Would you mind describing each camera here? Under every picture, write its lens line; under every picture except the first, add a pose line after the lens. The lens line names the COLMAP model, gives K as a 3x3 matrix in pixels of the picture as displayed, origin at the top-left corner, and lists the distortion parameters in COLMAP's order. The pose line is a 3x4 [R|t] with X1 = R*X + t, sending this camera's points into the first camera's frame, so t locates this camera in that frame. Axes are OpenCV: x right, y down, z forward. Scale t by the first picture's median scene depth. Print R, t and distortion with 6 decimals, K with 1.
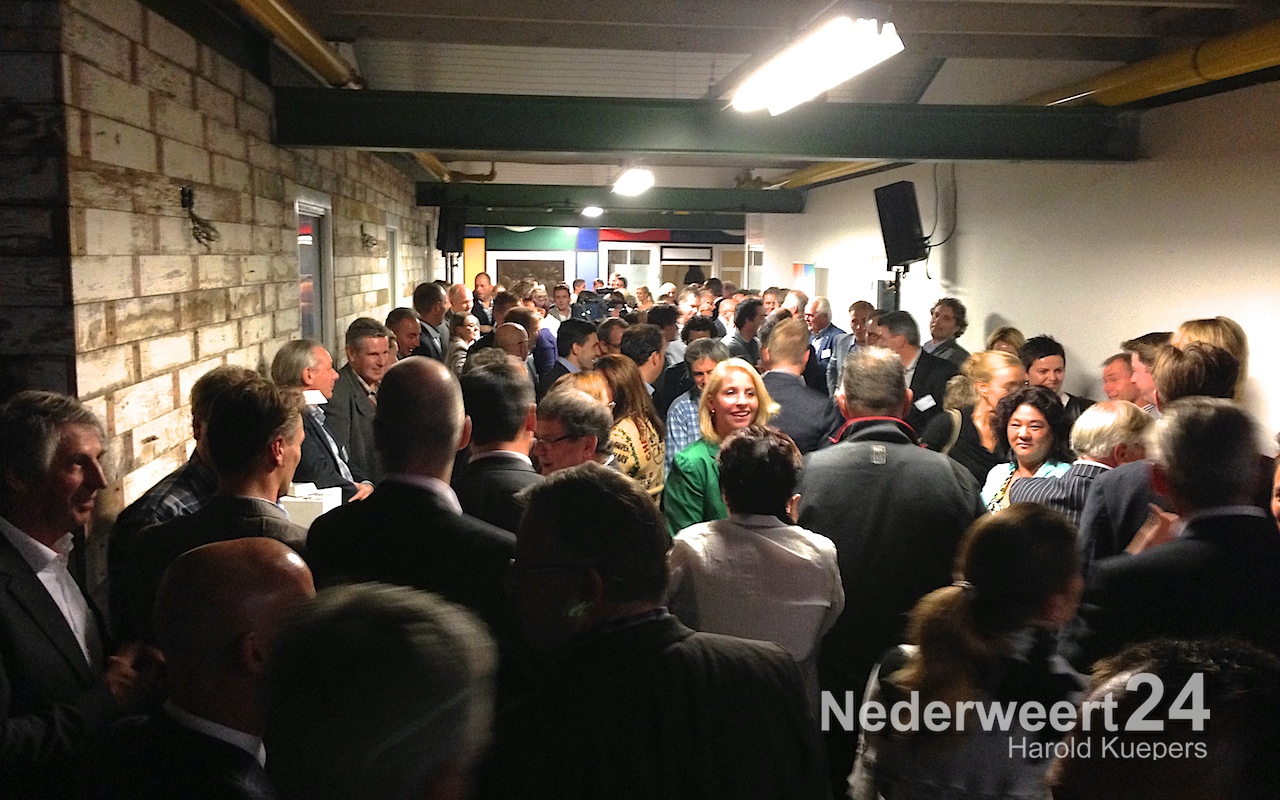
lens RADIAL K [[1162.0, 0, 640.0], [0, 1162.0, 400.0], [0, 0, 1]] dist [0.048239, -0.009646]
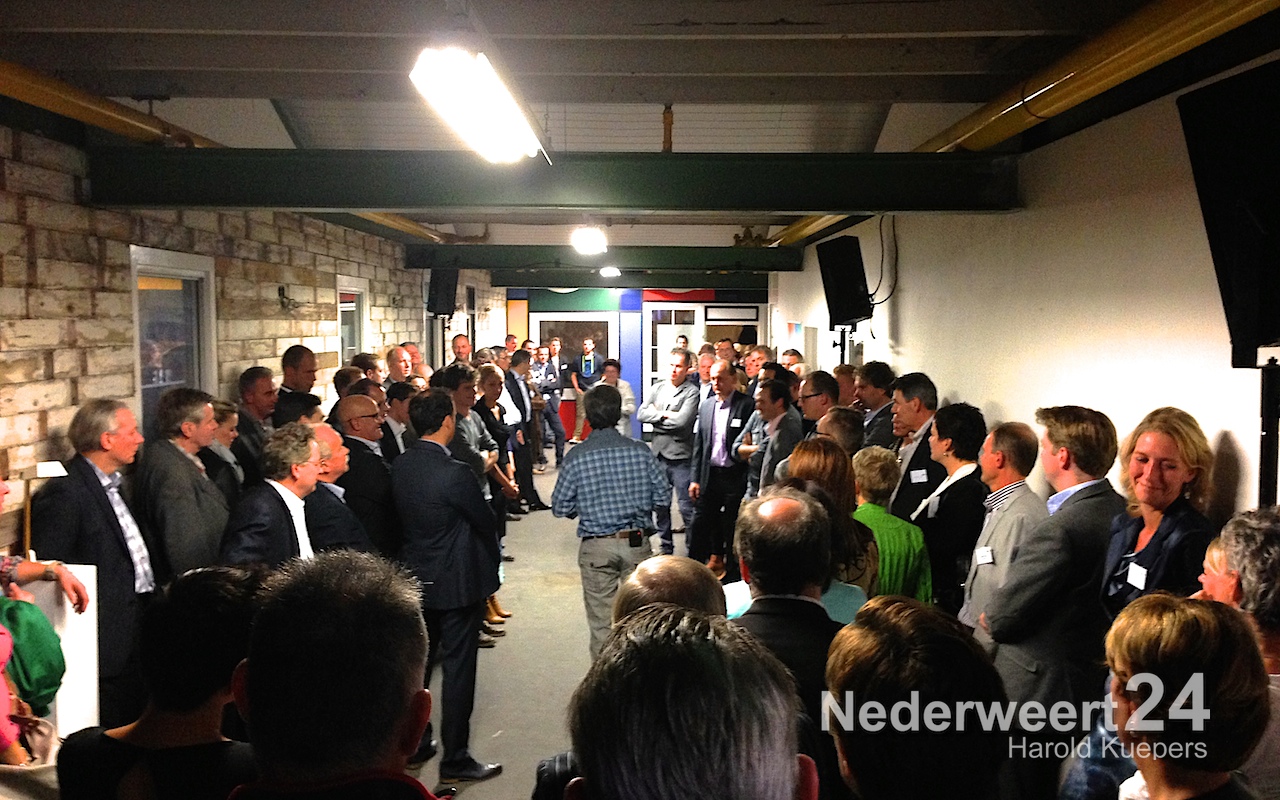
lens RADIAL K [[1162.0, 0, 640.0], [0, 1162.0, 400.0], [0, 0, 1]] dist [0.048239, -0.009646]
pose [[0.995165, -0.001399, -0.098209, 0.149411], [-0.003665, 0.998673, -0.051370, -0.006076], [0.098150, 0.051481, 0.993839, 0.055951]]
